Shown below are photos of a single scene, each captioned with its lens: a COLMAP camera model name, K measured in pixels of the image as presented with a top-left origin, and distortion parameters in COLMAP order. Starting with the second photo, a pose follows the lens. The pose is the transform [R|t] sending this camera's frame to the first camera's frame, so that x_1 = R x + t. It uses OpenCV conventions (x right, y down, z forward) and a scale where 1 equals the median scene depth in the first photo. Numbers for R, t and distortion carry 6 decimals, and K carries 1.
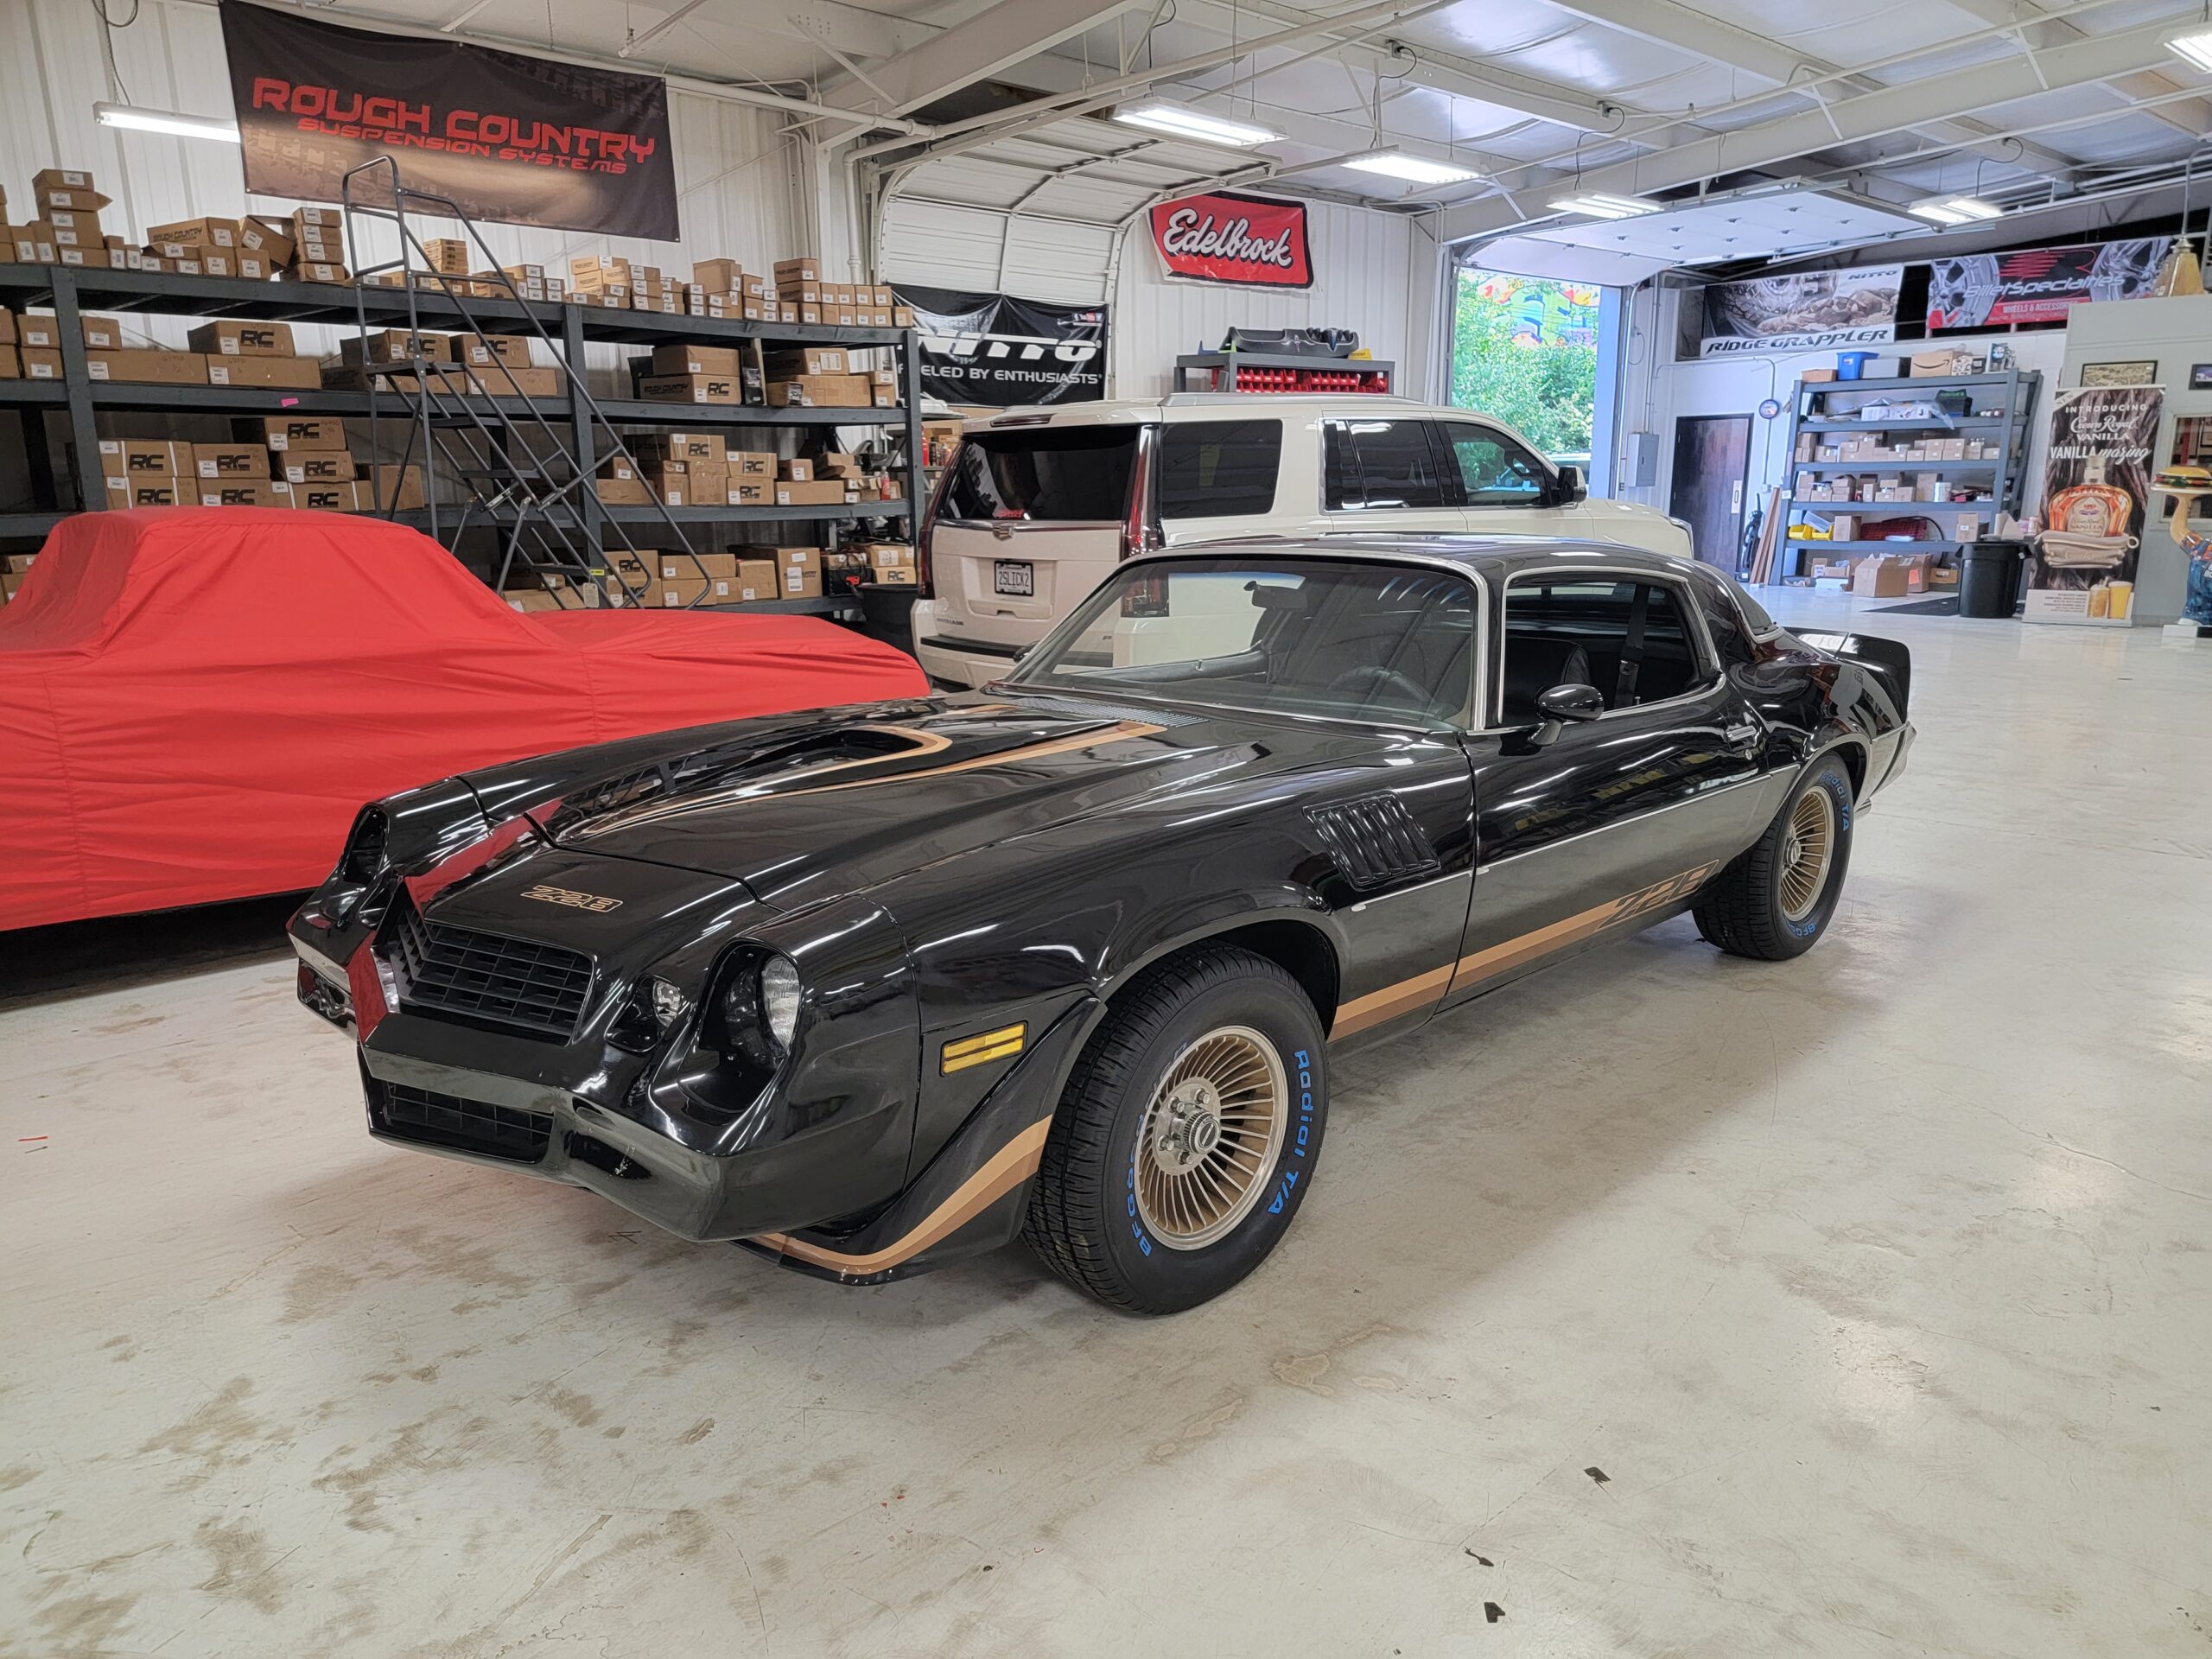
lens RADIAL K [[1507.2, 0, 1118.8], [0, 1507.2, 845.6], [0, 0, 1]] dist [0.090507, -0.071273]
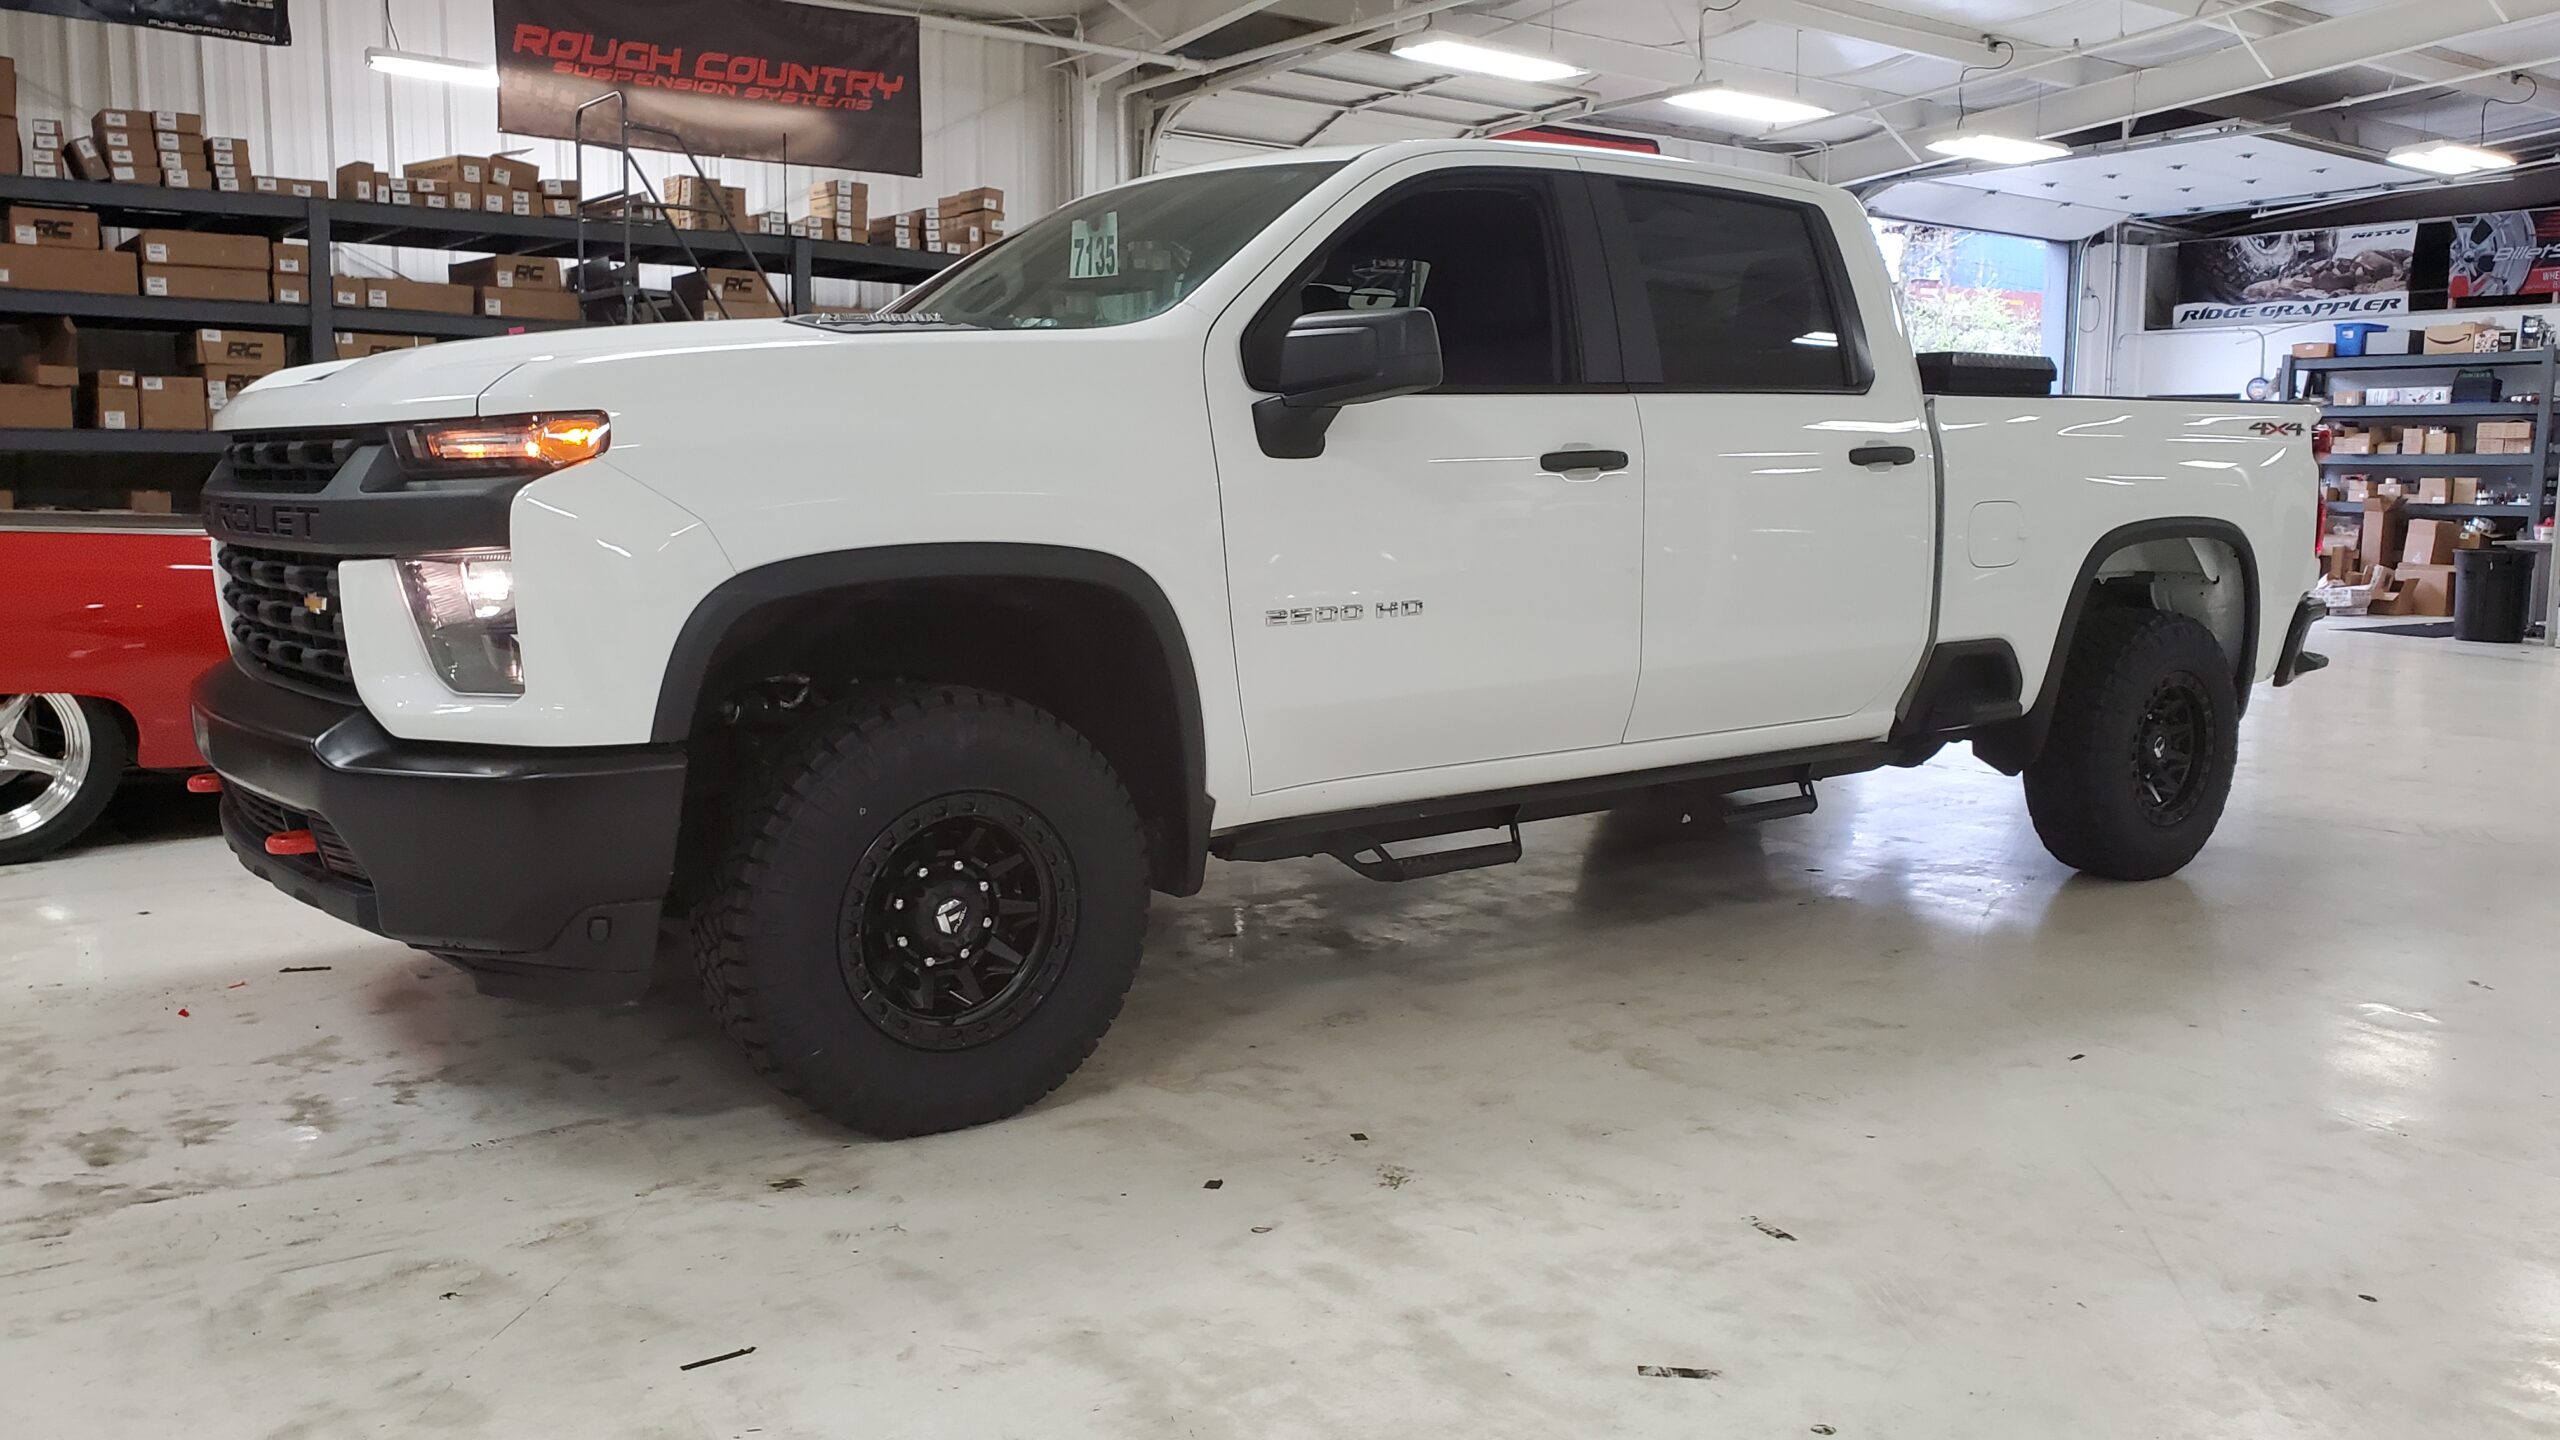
lens RADIAL K [[1964.0, 0, 1289.5], [0, 1964.0, 707.9], [0, 0, 1]] dist [-0.005824, 0.041340]
pose [[0.991613, 0.039566, -0.123040, 0.100323], [-0.053714, 0.992040, -0.113888, 0.058173], [0.117554, 0.119542, 0.985845, -0.133017]]
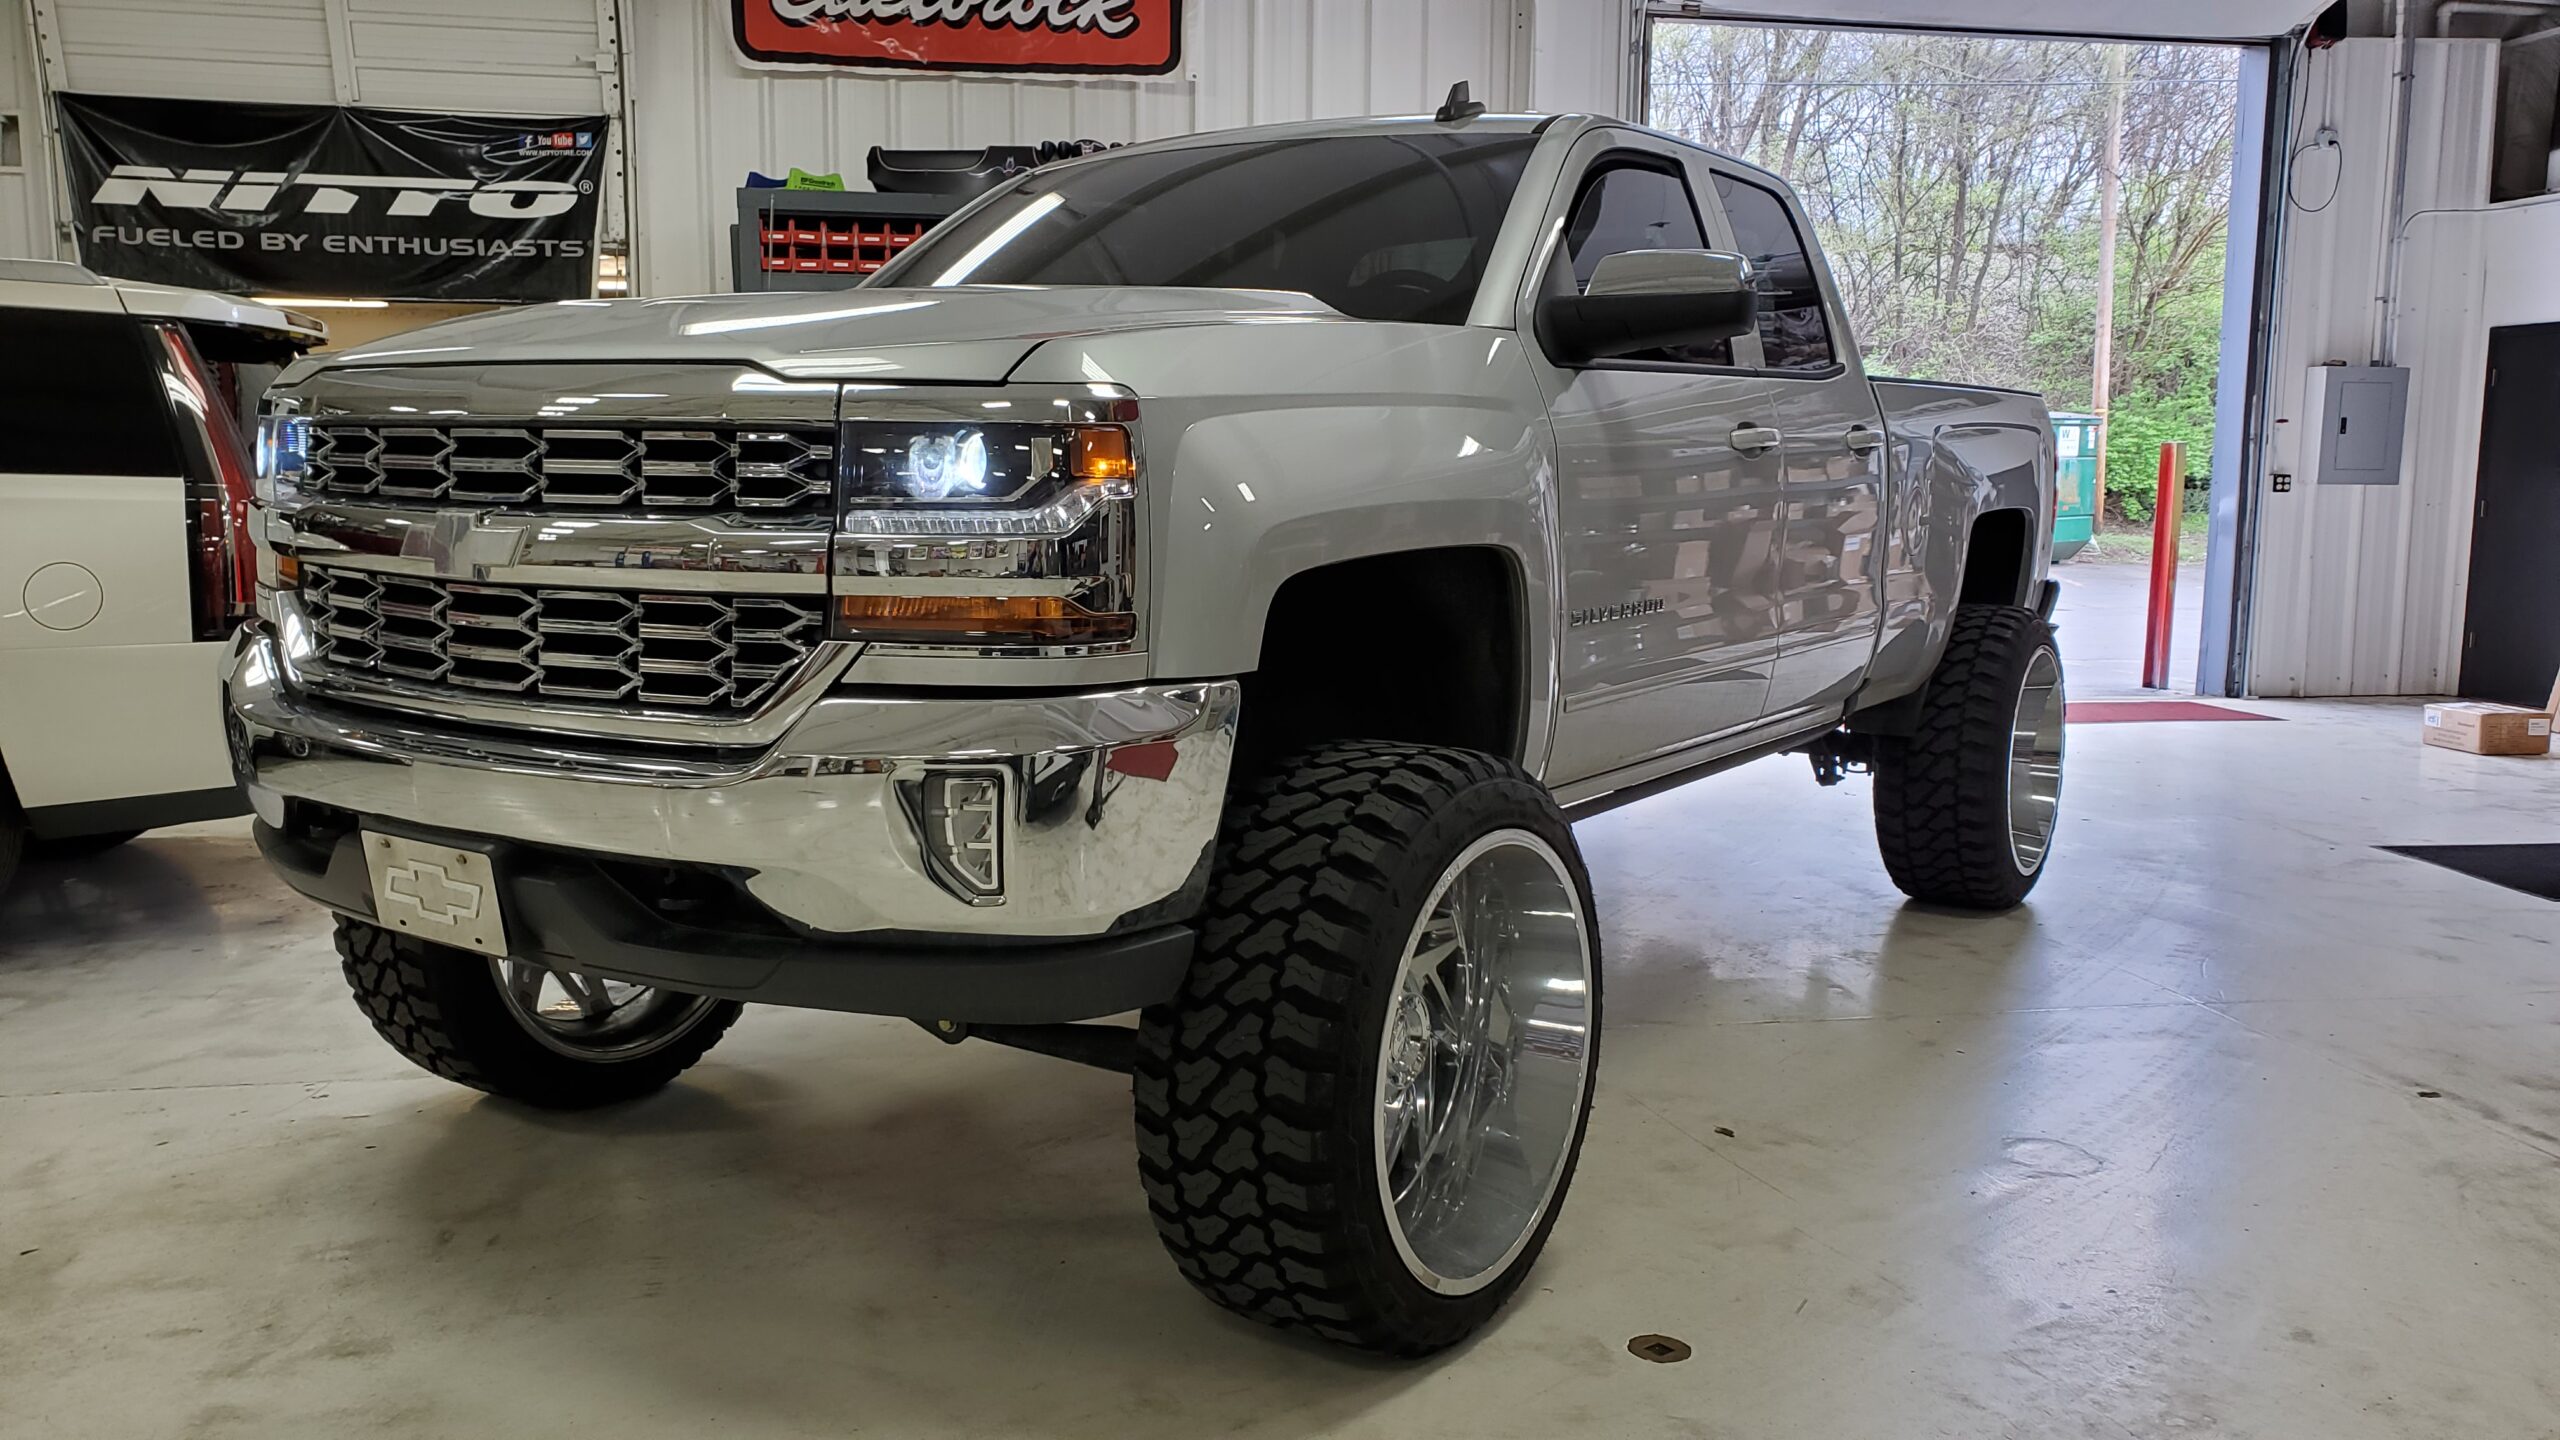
lens RADIAL K [[2025.6, 0, 1321.2], [0, 2025.6, 717.7], [0, 0, 1]] dist [0.010646, -0.008053]
pose [[0.839106, 0.089766, -0.536510, 0.850748], [-0.144569, 0.987621, -0.060863, -0.186476], [0.524406, 0.128633, 0.841696, 0.757380]]
